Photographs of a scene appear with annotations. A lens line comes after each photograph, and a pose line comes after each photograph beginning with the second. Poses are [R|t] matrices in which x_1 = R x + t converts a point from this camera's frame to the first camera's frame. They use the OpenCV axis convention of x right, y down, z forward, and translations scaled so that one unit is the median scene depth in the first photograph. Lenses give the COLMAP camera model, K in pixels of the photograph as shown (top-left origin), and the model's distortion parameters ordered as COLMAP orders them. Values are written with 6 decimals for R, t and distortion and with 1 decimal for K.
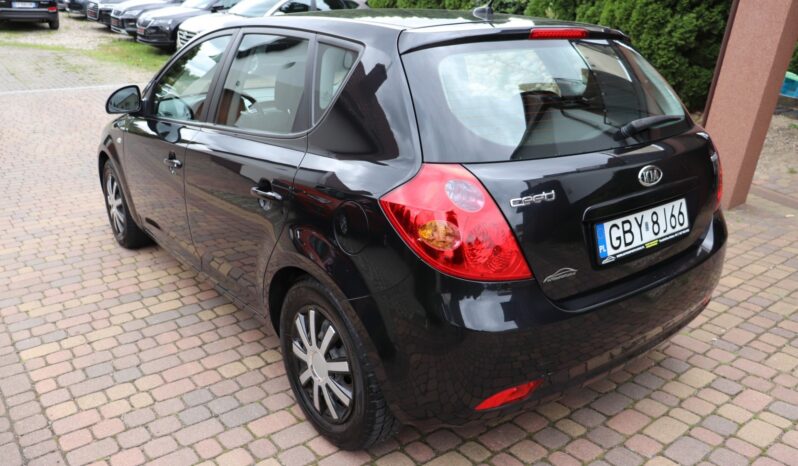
lens RADIAL K [[675.0, 0, 390.0], [0, 675.0, 232.8], [0, 0, 1]] dist [-0.168692, 0.140504]
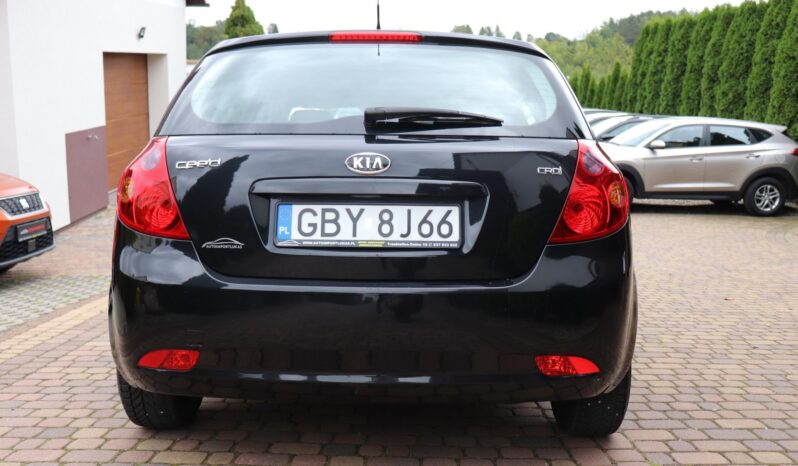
lens RADIAL K [[788.0, 0, 394.0], [0, 788.0, 230.5], [0, 0, 1]] dist [-0.015507, 0.000000]
pose [[0.780331, 0.061094, -0.622375, 0.956237], [-0.208821, 0.963549, -0.167234, 0.150059], [0.589472, 0.260463, 0.764645, 0.201003]]
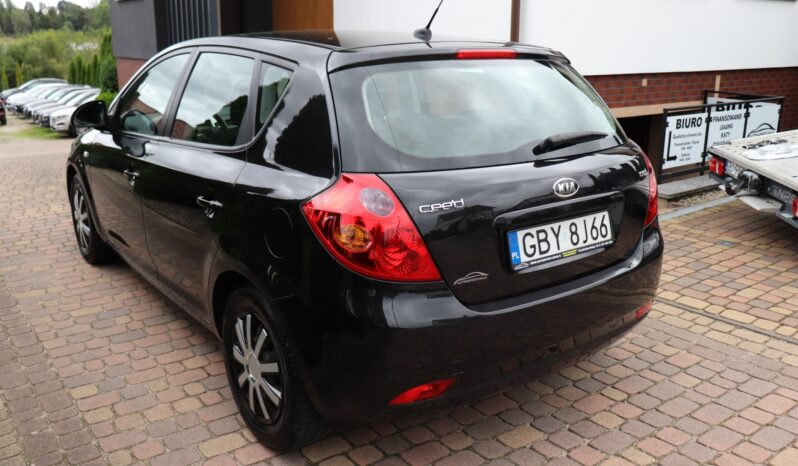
lens RADIAL K [[695.5, 0, 407.1], [0, 695.5, 216.9], [0, 0, 1]] dist [-0.028337, 0.009131]
pose [[0.999811, 0.013540, 0.013948, 0.109873], [-0.012580, 0.997691, -0.066743, 0.032614], [-0.014819, 0.066554, 0.997673, -0.092080]]
